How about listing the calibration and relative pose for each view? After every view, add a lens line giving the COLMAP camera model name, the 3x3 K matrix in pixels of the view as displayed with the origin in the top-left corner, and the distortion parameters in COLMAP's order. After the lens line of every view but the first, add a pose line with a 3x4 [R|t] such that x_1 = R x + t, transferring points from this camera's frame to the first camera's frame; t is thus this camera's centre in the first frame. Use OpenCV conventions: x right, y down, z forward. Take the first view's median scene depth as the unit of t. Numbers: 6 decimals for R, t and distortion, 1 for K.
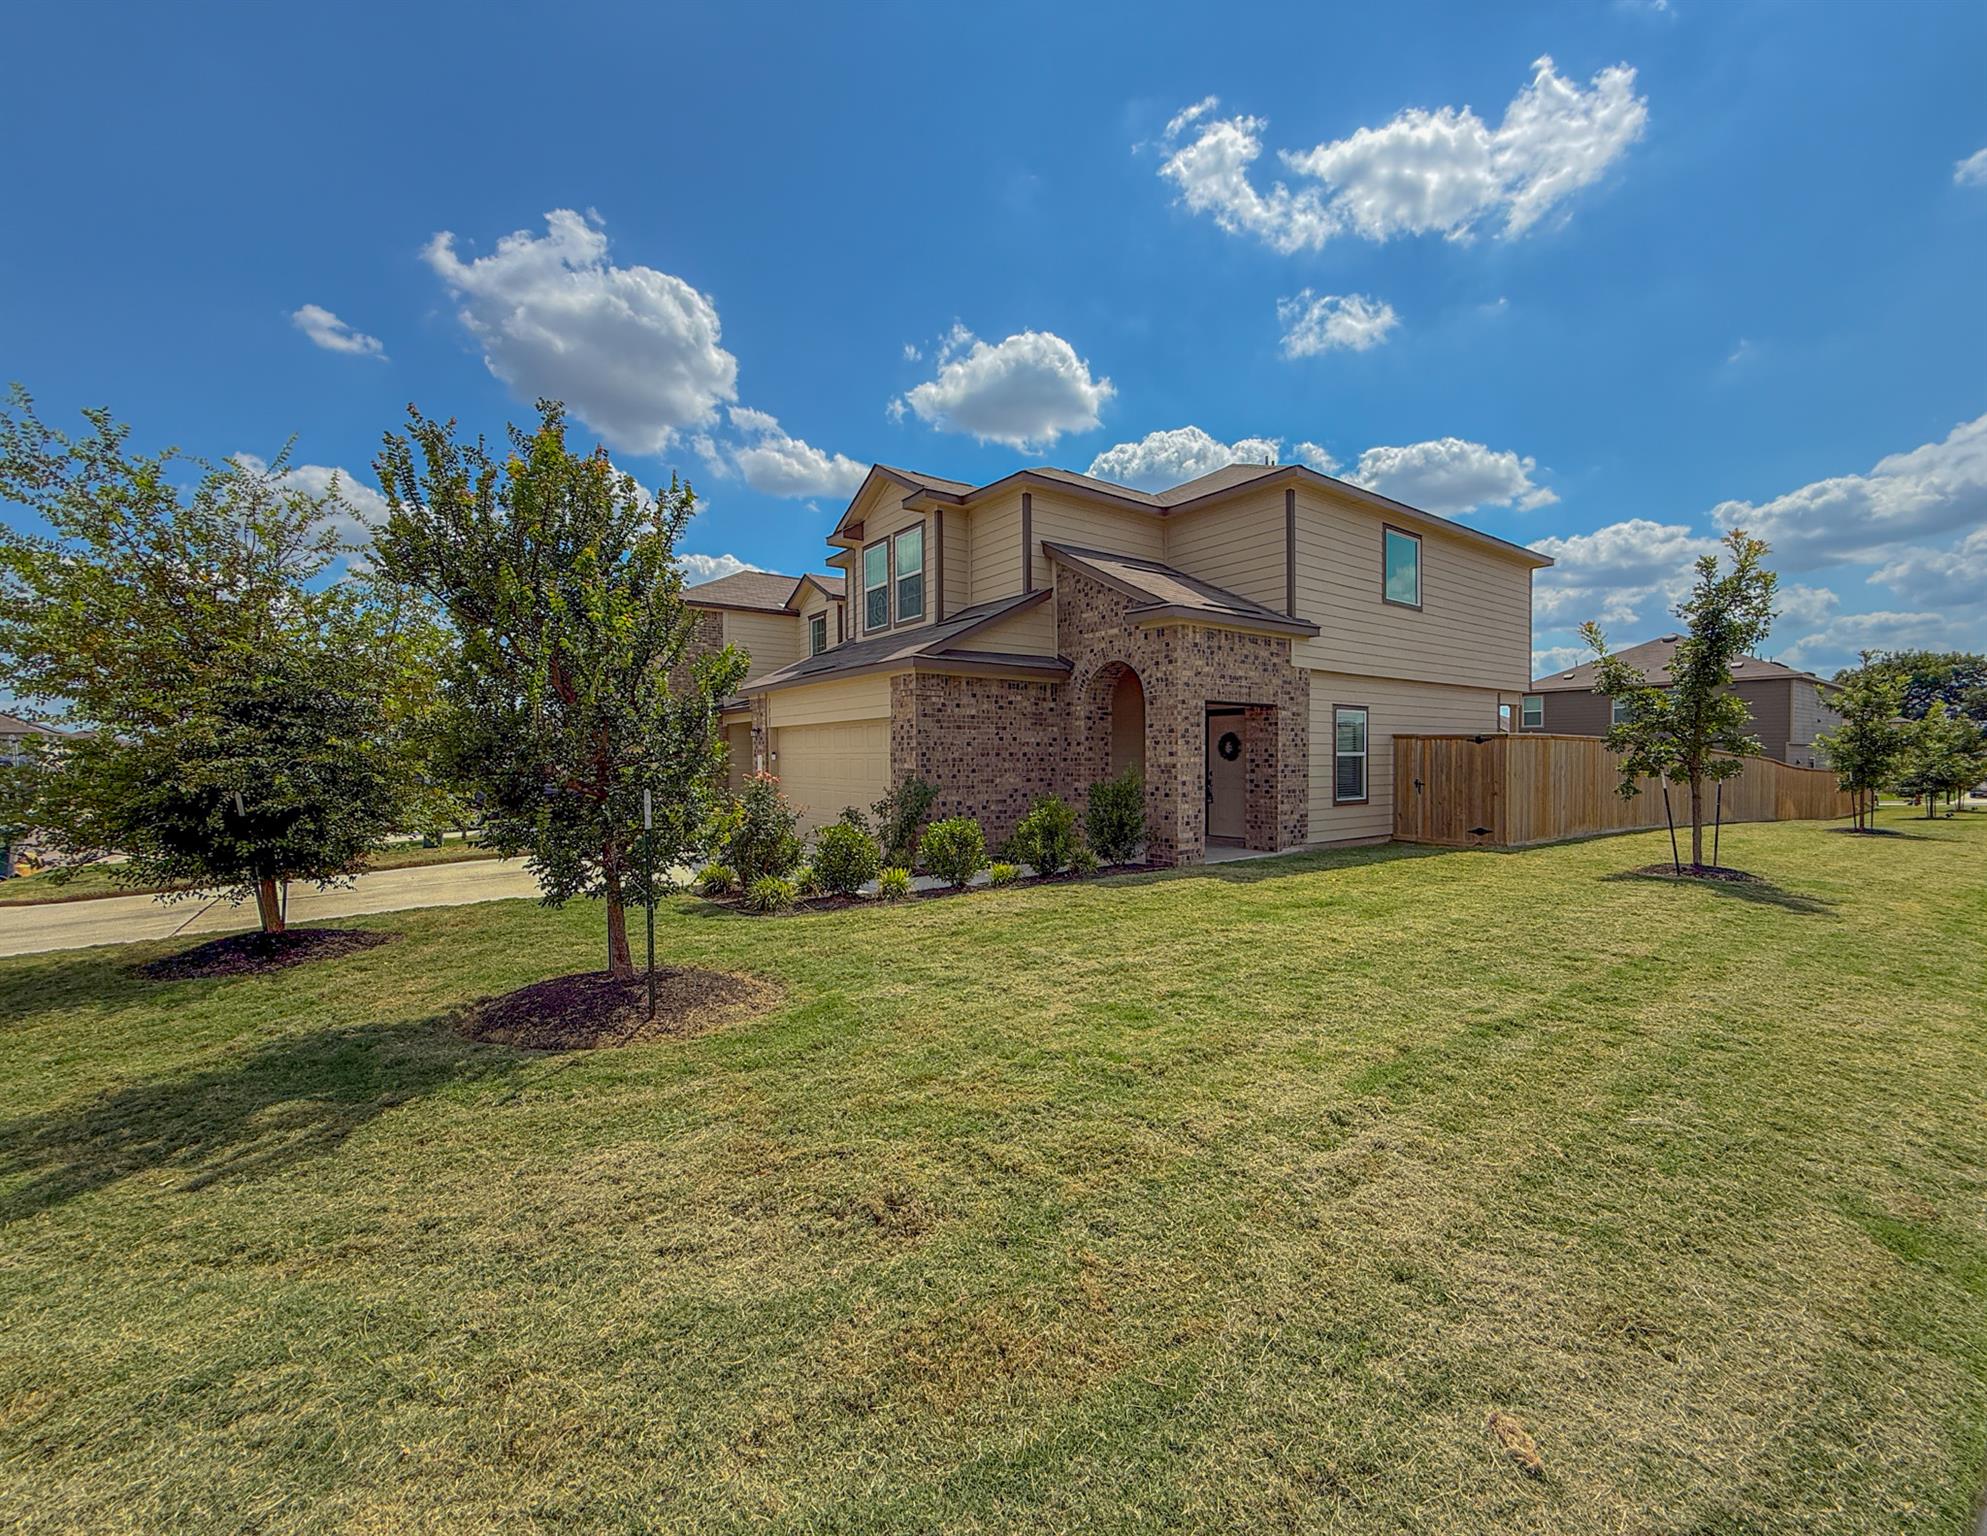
lens RADIAL K [[840.6, 0, 993.5], [0, 840.6, 768.0], [0, 0, 1]] dist [0.000481, -0.000001]
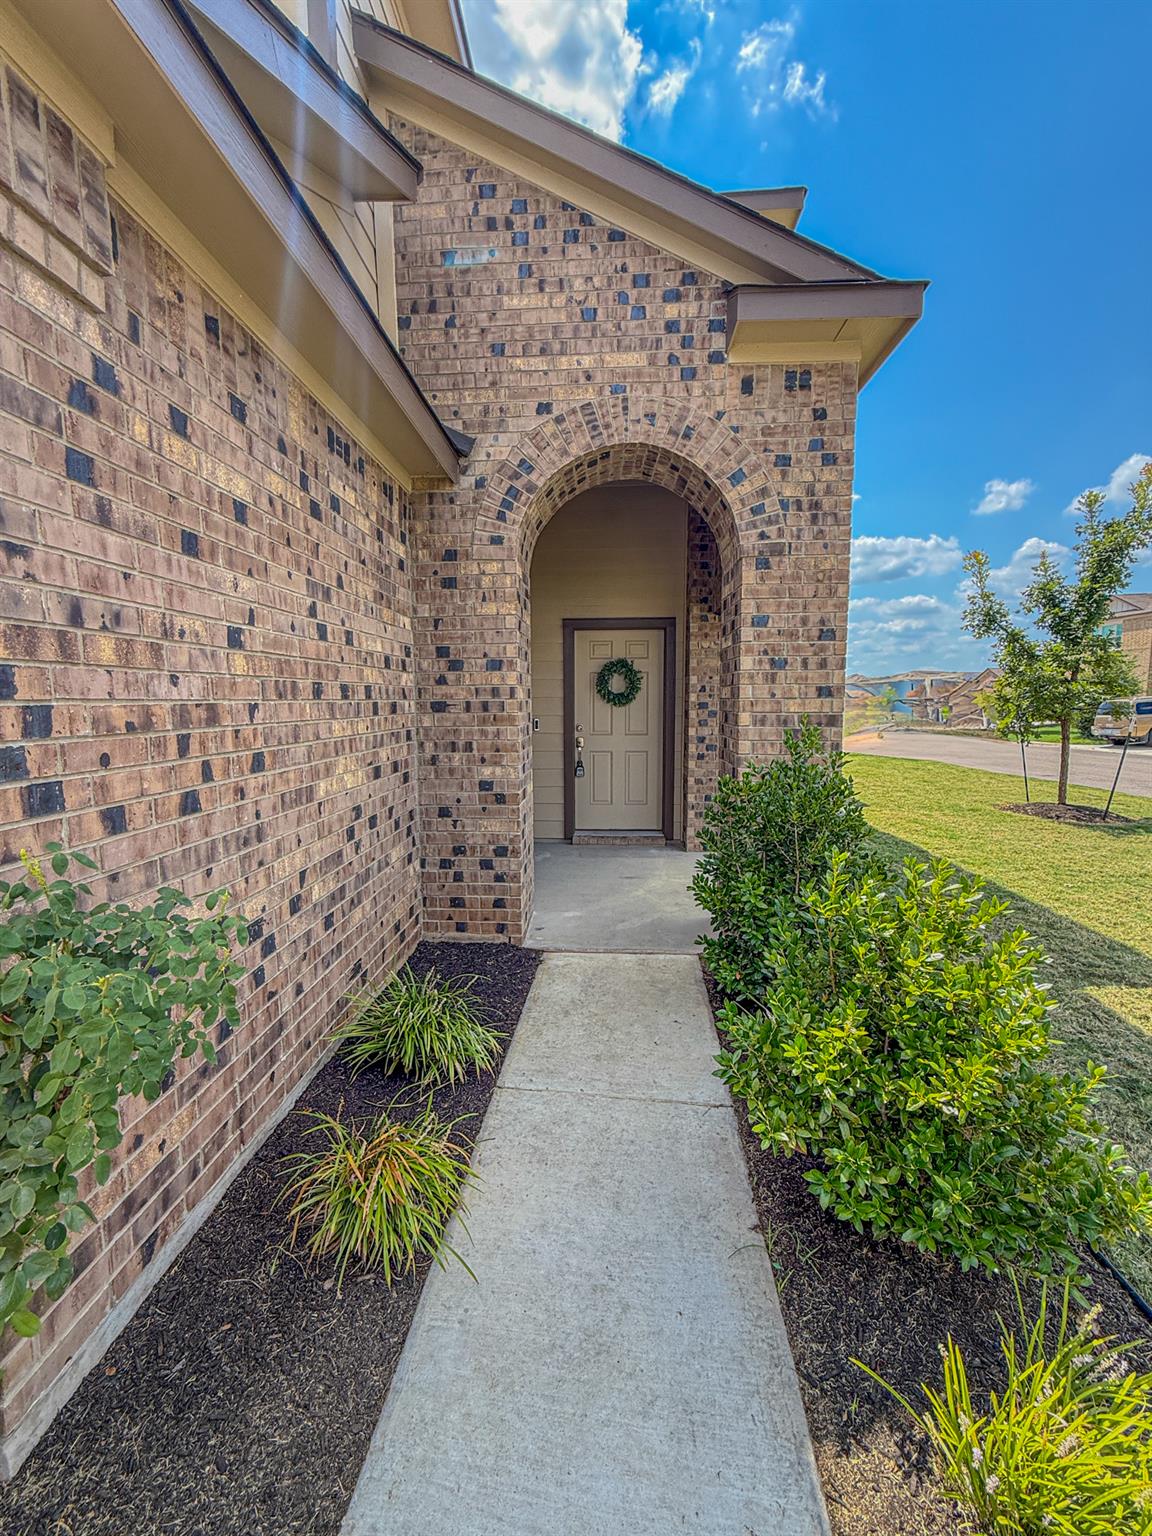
lens RADIAL K [[618.0, 0, 573.4], [0, 618.0, 767.3], [0, 0, 1]] dist [-0.000174, 0.000727]
pose [[0.631519, -0.085792, 0.770600, -0.097078], [0.013607, 0.994933, 0.099616, -0.010569], [-0.775241, -0.052424, 0.629486, 0.824753]]
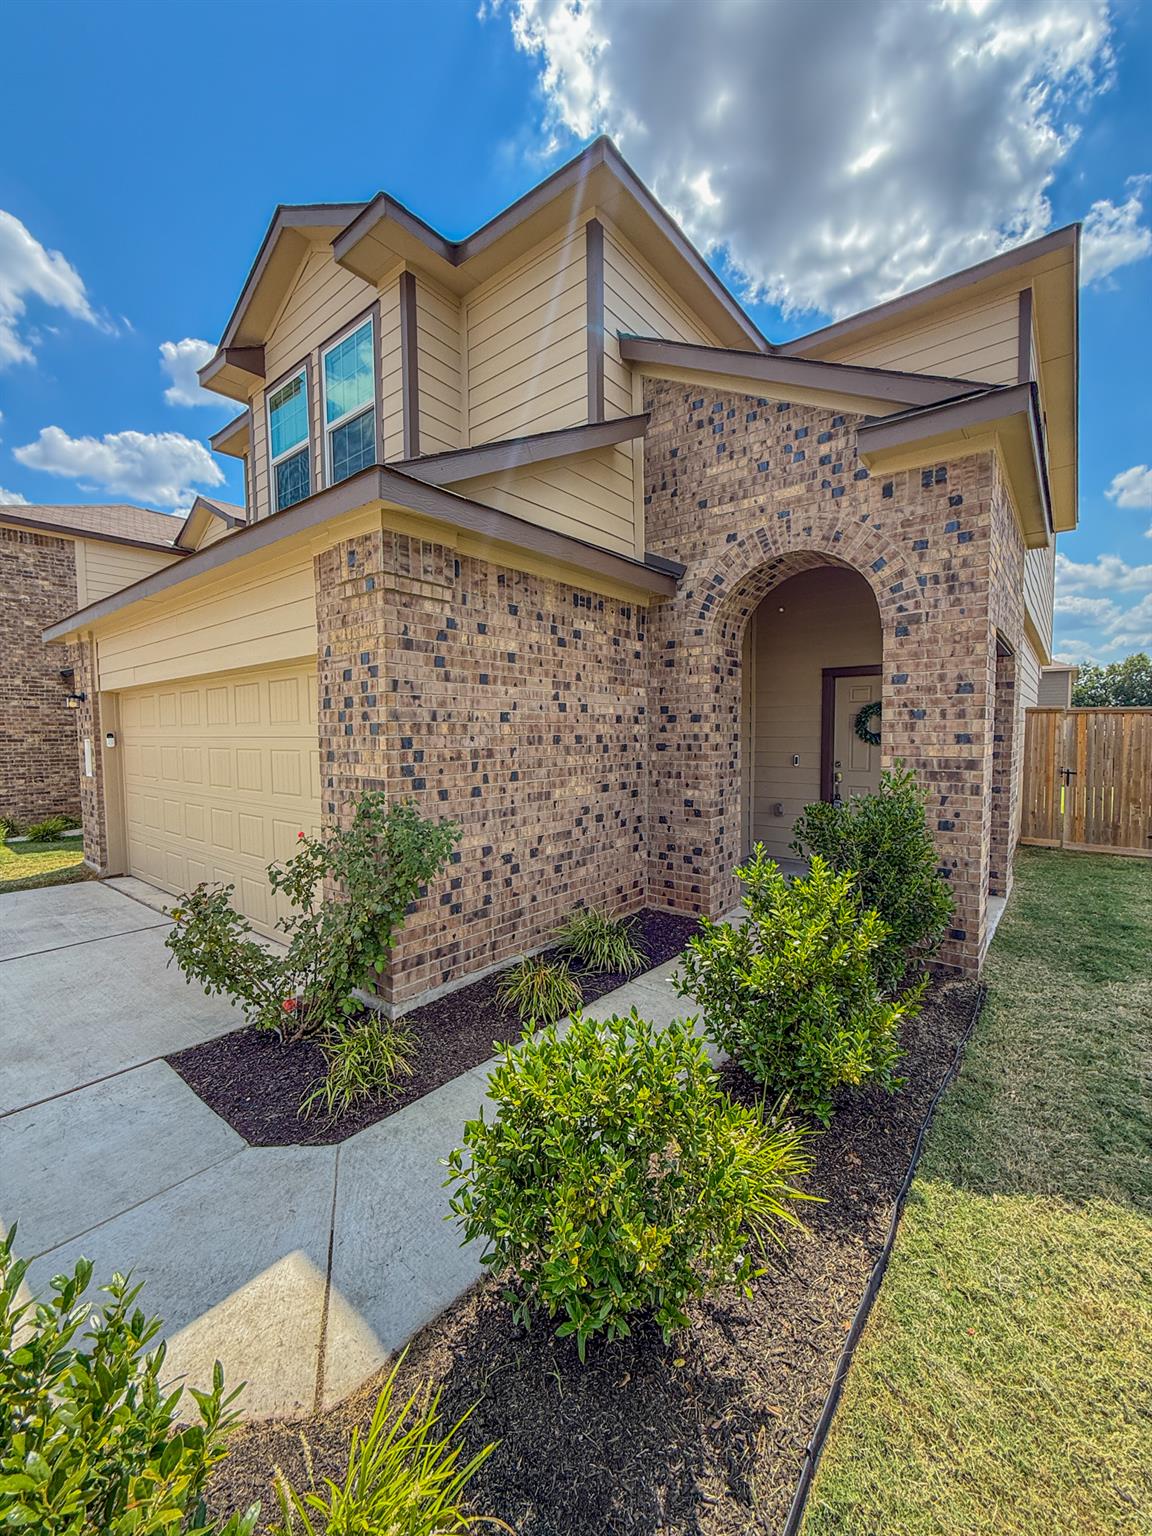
lens RADIAL K [[618.0, 0, 573.4], [0, 618.0, 767.3], [0, 0, 1]] dist [-0.000174, 0.000727]
pose [[0.966889, -0.018814, 0.254502, -0.077416], [0.007793, 0.998990, 0.044244, -0.016143], [-0.255077, -0.040796, 0.966060, 0.661895]]
